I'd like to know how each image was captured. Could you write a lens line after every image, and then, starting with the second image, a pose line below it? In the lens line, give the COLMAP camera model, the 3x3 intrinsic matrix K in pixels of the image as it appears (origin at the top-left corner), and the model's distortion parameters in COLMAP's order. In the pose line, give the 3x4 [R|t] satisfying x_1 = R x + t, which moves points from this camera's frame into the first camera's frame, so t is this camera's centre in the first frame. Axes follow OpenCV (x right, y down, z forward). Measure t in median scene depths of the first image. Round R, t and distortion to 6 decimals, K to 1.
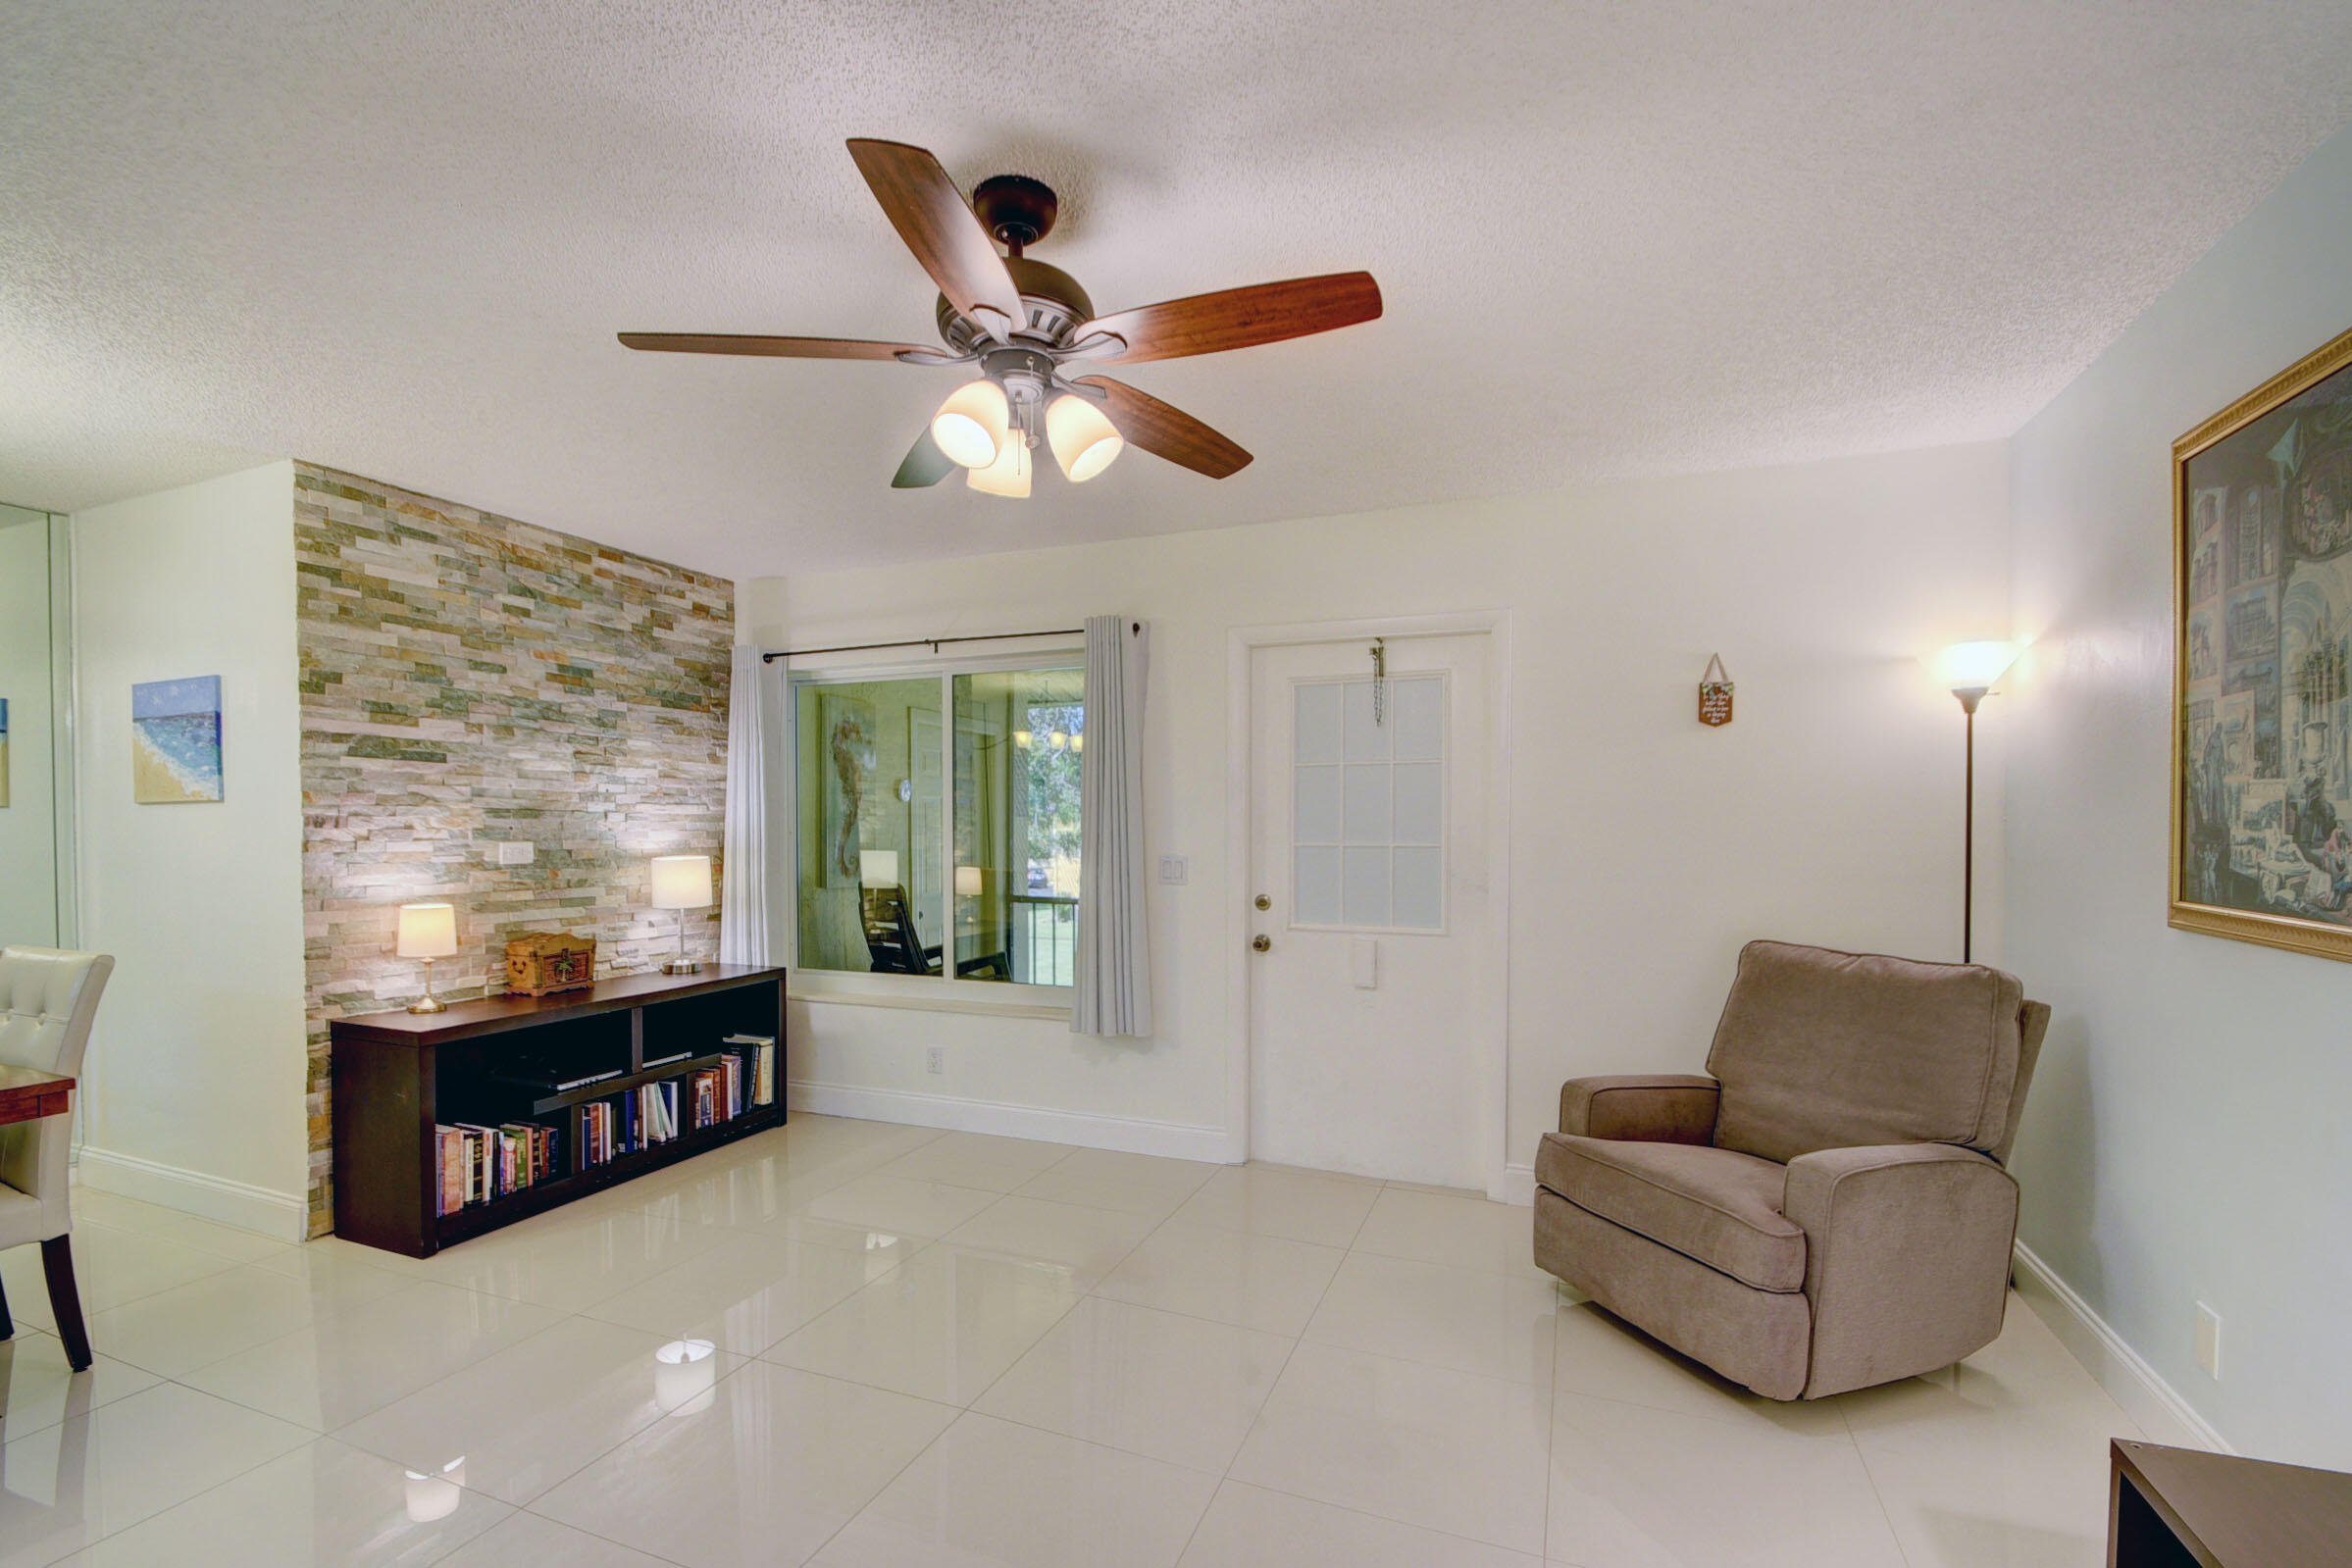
lens RADIAL K [[1038.1, 0, 1166.8], [0, 1038.1, 845.5], [0, 0, 1]] dist [0.004838, -0.011682]
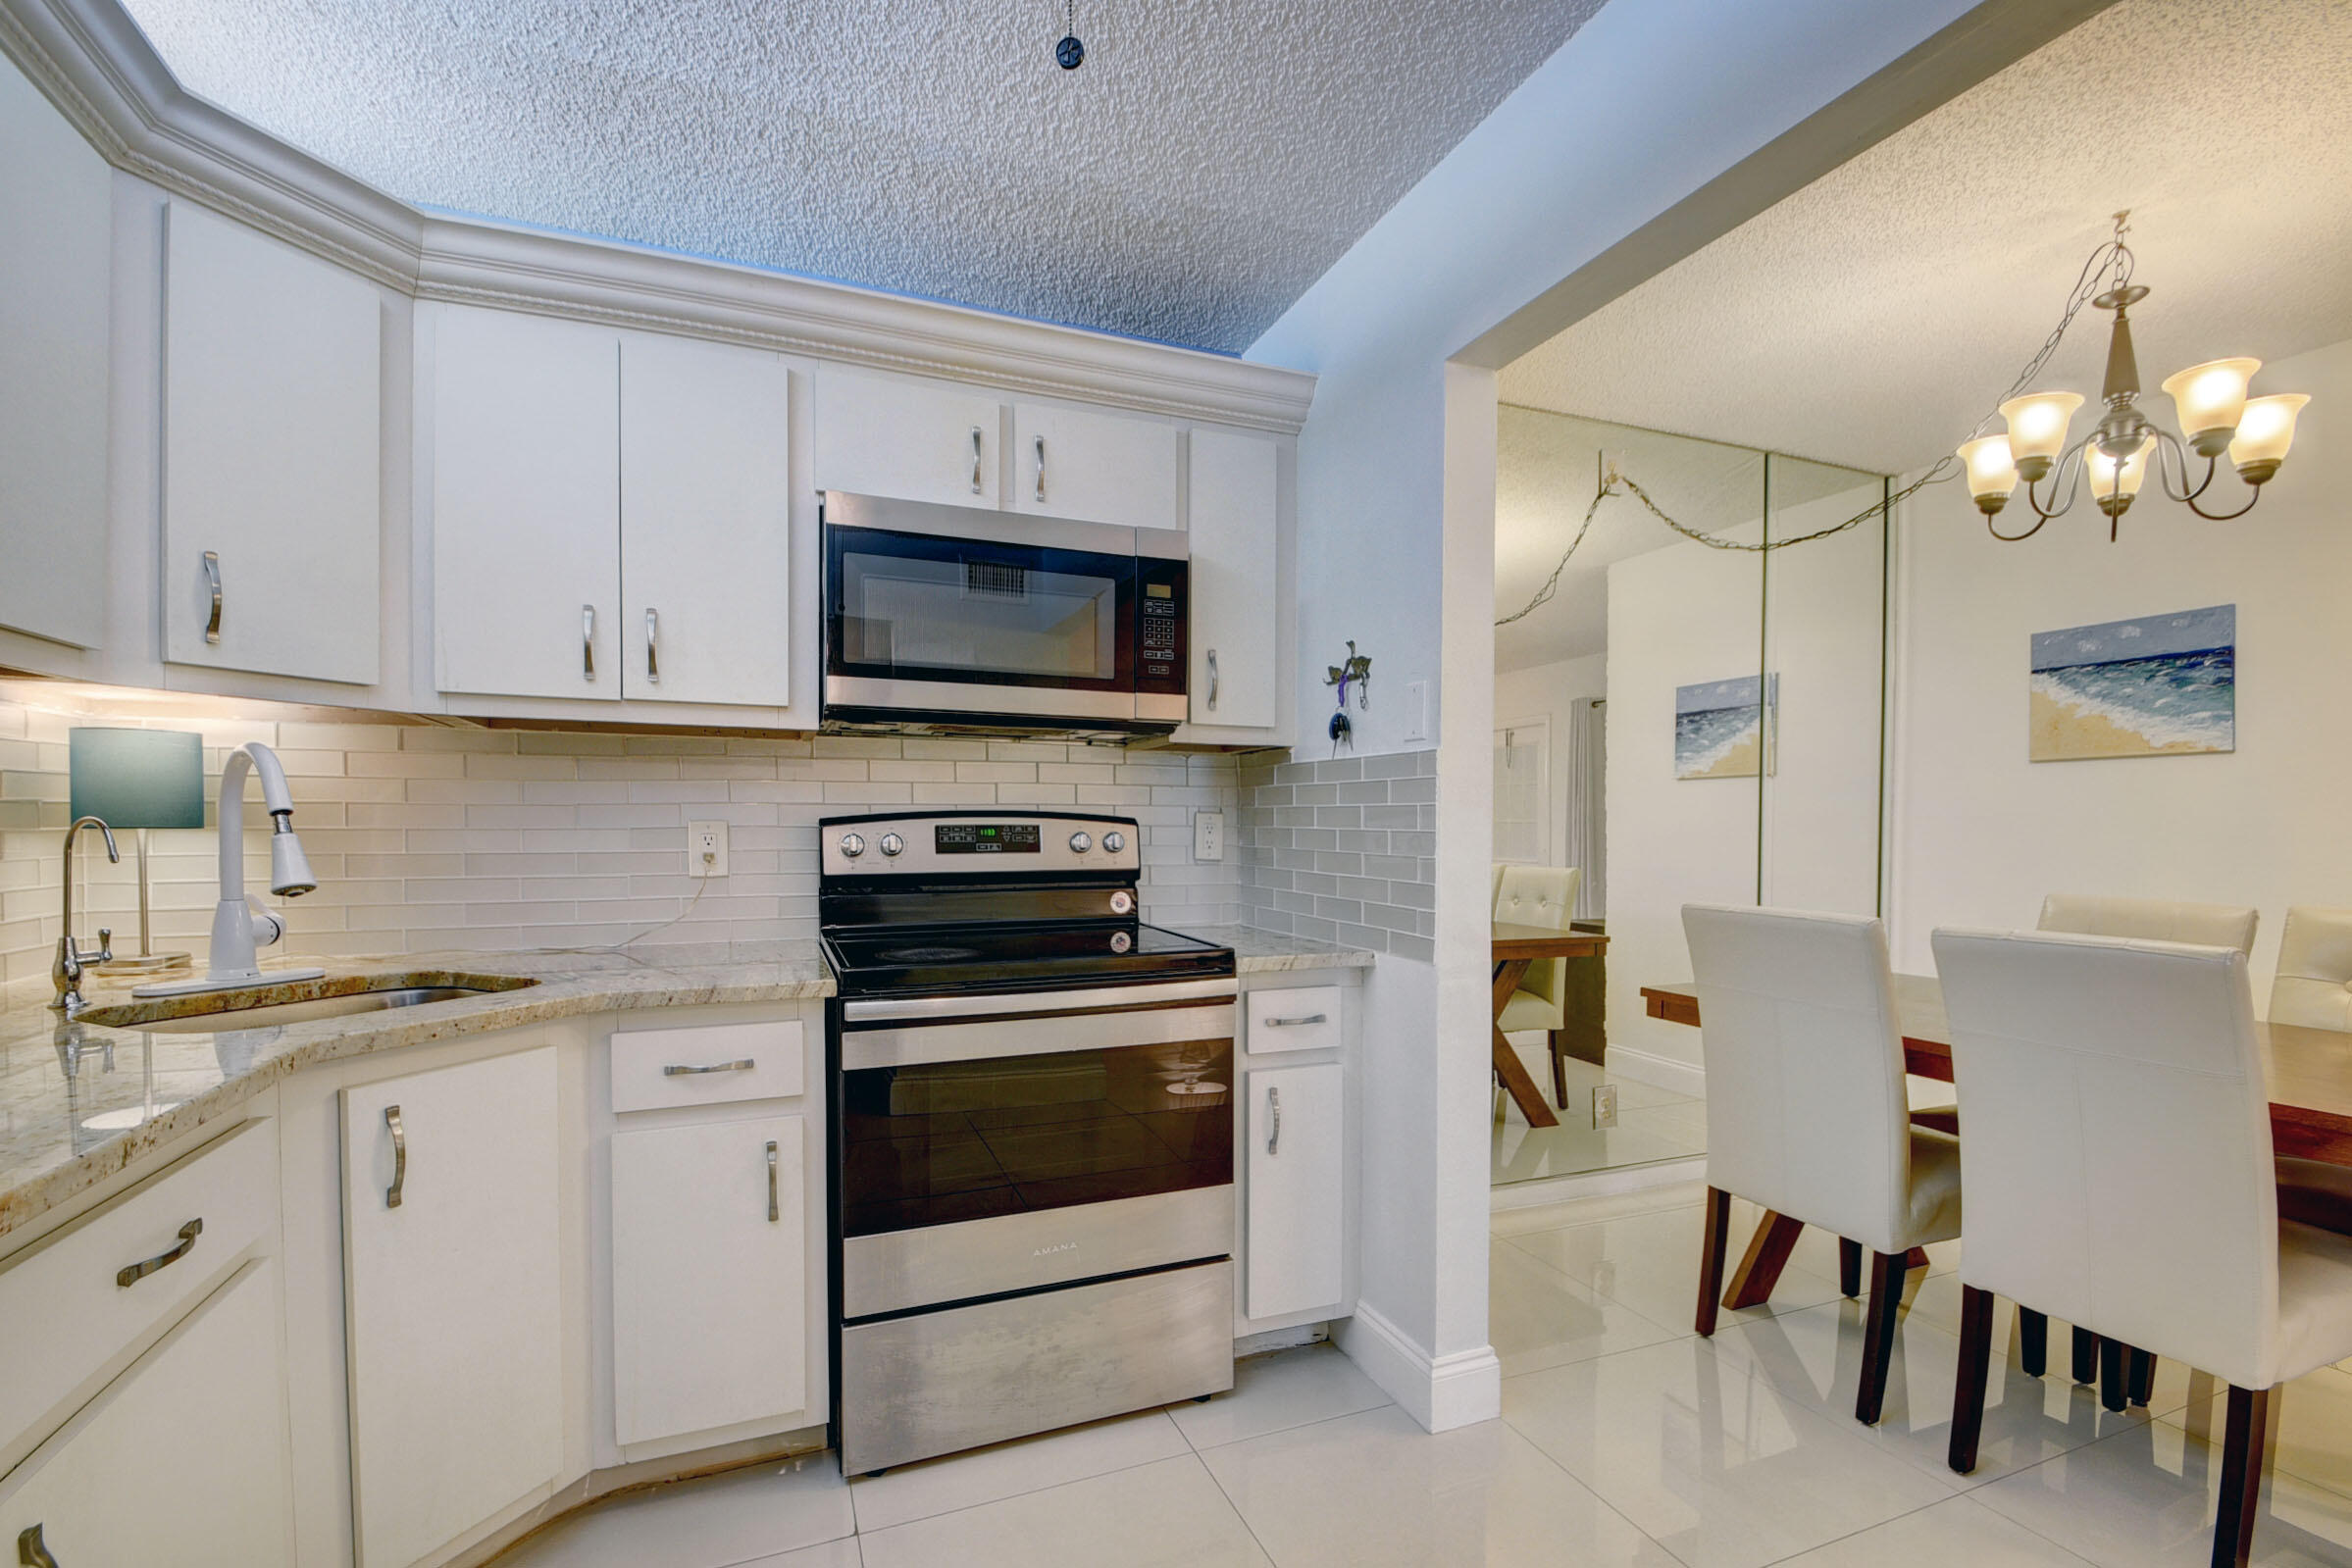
lens RADIAL K [[1038.1, 0, 1166.8], [0, 1038.1, 845.5], [0, 0, 1]] dist [0.004838, -0.011682]
pose [[0.680134, 0.023781, -0.732702, -0.889100], [-0.023078, 0.999673, 0.011024, 0.046146], [0.732725, 0.009411, 0.680460, -0.227730]]
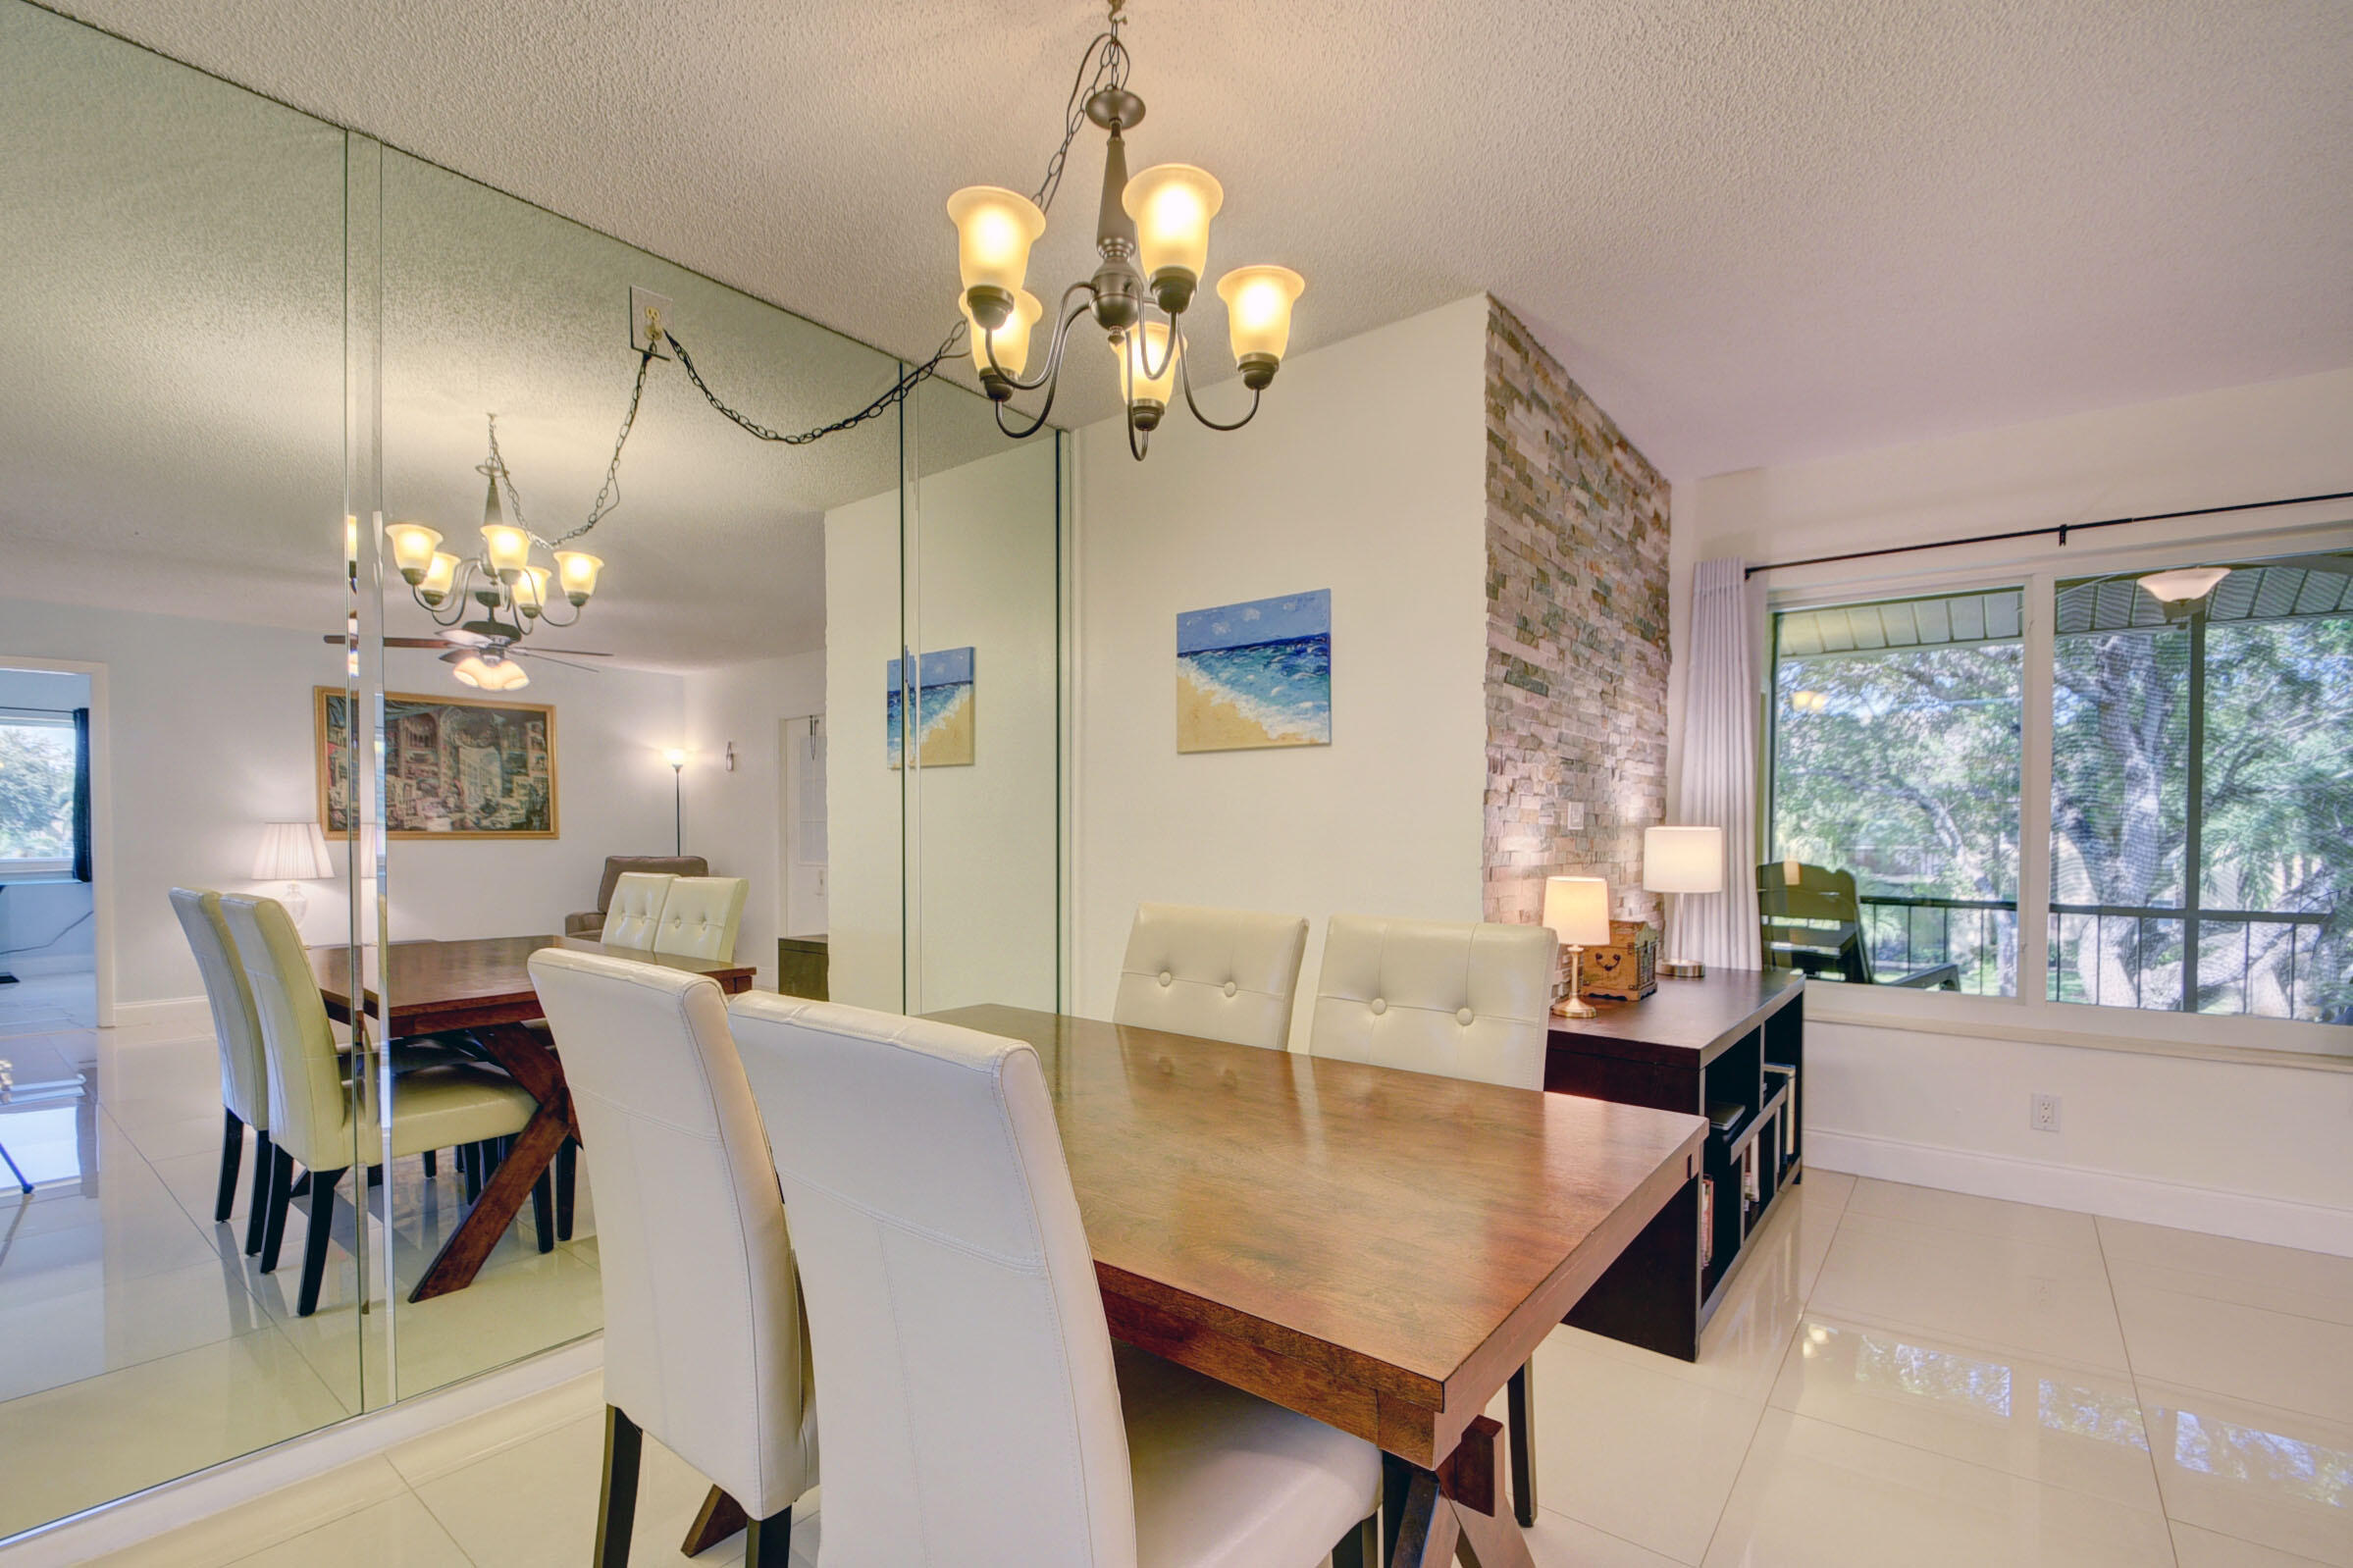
lens RADIAL K [[1038.7, 0, 1167.3], [0, 1038.7, 845.6], [0, 0, 1]] dist [0.004838, -0.011682]
pose [[0.955932, 0.013839, -0.293262, -0.795831], [-0.013460, 0.999904, 0.003313, 0.035936], [0.293280, 0.000780, 0.956026, 0.179530]]
